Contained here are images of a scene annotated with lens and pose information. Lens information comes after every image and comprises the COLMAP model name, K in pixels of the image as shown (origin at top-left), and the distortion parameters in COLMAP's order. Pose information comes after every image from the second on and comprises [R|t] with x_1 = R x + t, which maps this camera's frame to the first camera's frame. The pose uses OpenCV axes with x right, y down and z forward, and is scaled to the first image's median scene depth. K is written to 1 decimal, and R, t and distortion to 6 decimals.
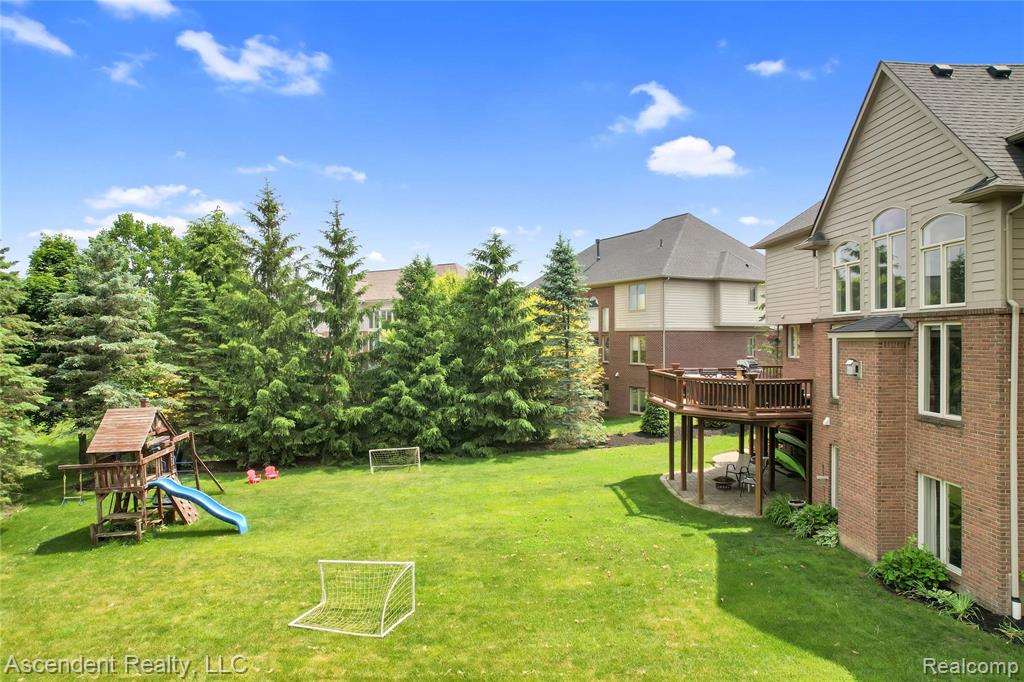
lens RADIAL K [[659.8, 0, 512.0], [0, 659.8, 341.0], [0, 0, 1]] dist [-0.068445, 0.064761]
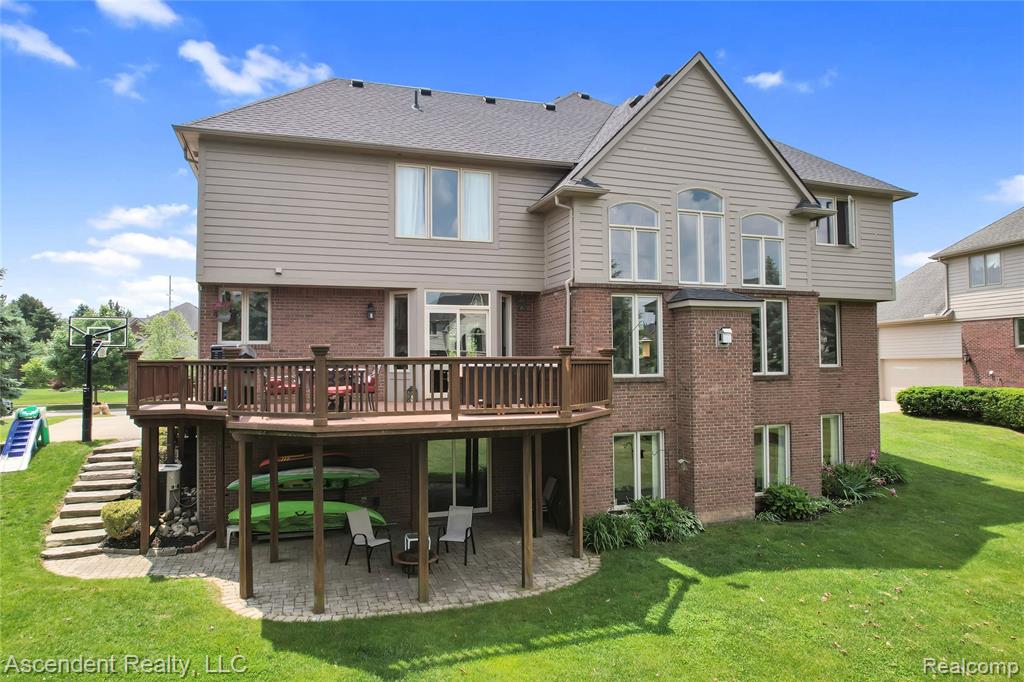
lens RADIAL K [[659.8, 0, 512.0], [0, 659.8, 341.0], [0, 0, 1]] dist [-0.068445, 0.064761]
pose [[-0.308504, 0.038426, 0.950446, -0.293179], [0.012012, 0.999261, -0.036501, 0.070730], [-0.951147, 0.000156, -0.308738, 1.415573]]
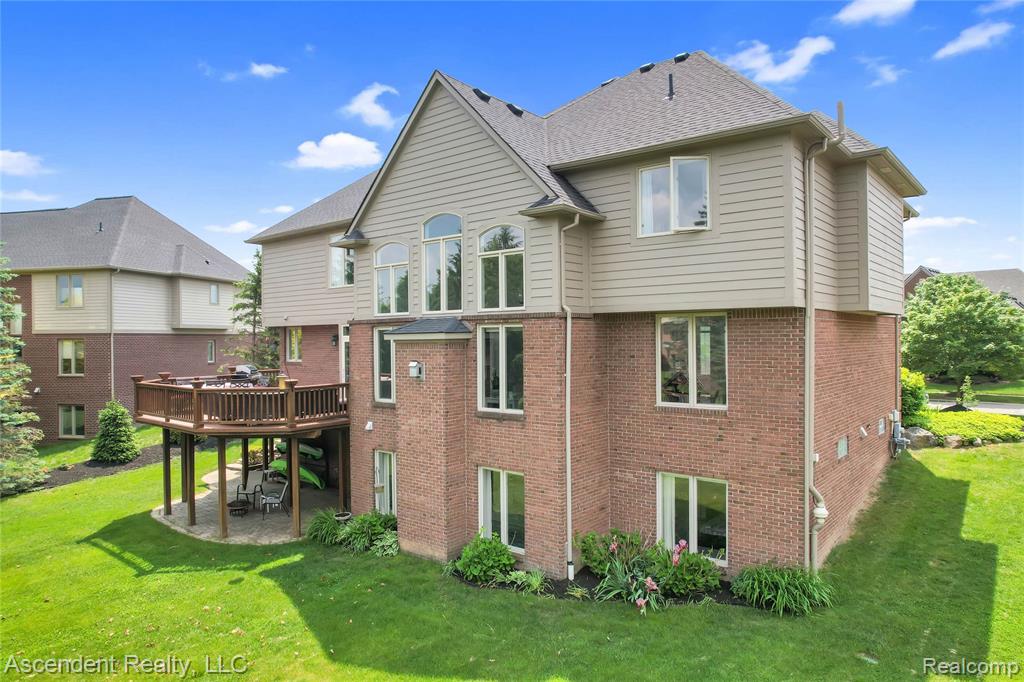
lens RADIAL K [[659.8, 0, 512.0], [0, 659.8, 341.0], [0, 0, 1]] dist [-0.068445, 0.064761]
pose [[0.656434, -0.005588, 0.754363, -0.116867], [0.010096, 0.999948, -0.001379, 0.000280], [-0.754316, 0.008521, 0.656456, 0.202555]]
